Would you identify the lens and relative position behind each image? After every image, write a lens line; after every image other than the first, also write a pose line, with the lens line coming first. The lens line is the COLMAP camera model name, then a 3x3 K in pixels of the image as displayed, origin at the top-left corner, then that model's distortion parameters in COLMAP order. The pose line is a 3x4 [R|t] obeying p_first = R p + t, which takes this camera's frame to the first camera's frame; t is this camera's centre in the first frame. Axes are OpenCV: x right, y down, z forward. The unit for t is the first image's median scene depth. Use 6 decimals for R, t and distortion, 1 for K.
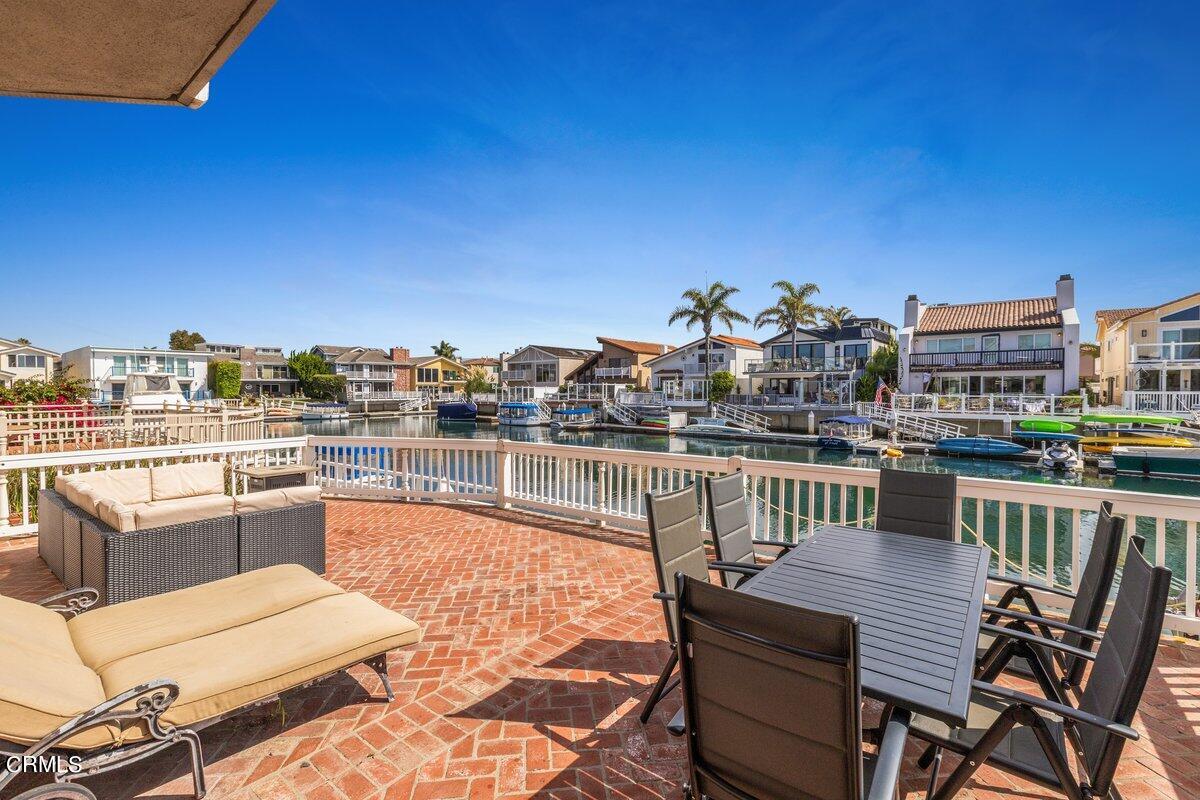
lens RADIAL K [[531.9, 0, 599.3], [0, 531.9, 399.2], [0, 0, 1]] dist [0.001120, -0.001032]
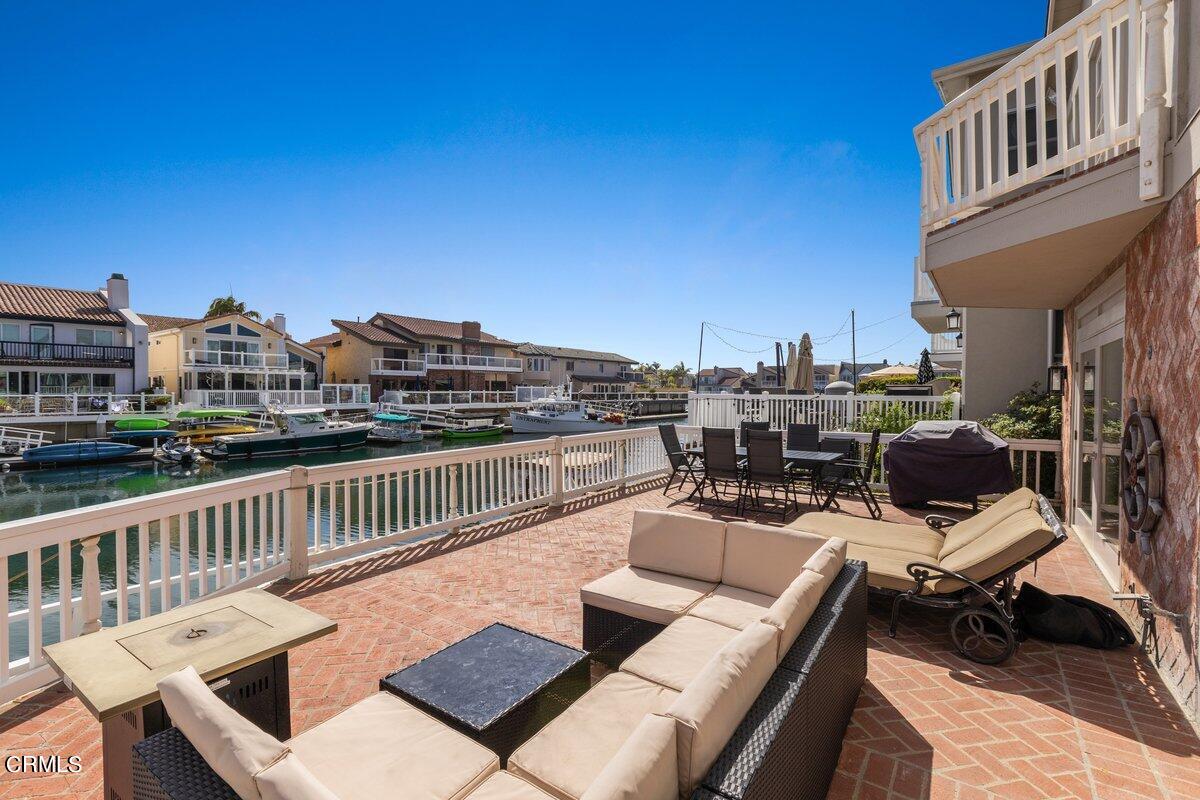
lens RADIAL K [[550.7, 0, 595.2], [0, 550.7, 391.7], [0, 0, 1]] dist [-0.010254, 0.001079]
pose [[-0.075418, -0.002114, 0.997150, -0.241274], [0.014057, 0.999896, 0.003183, -0.002428], [-0.997053, 0.014257, -0.075381, 0.202960]]
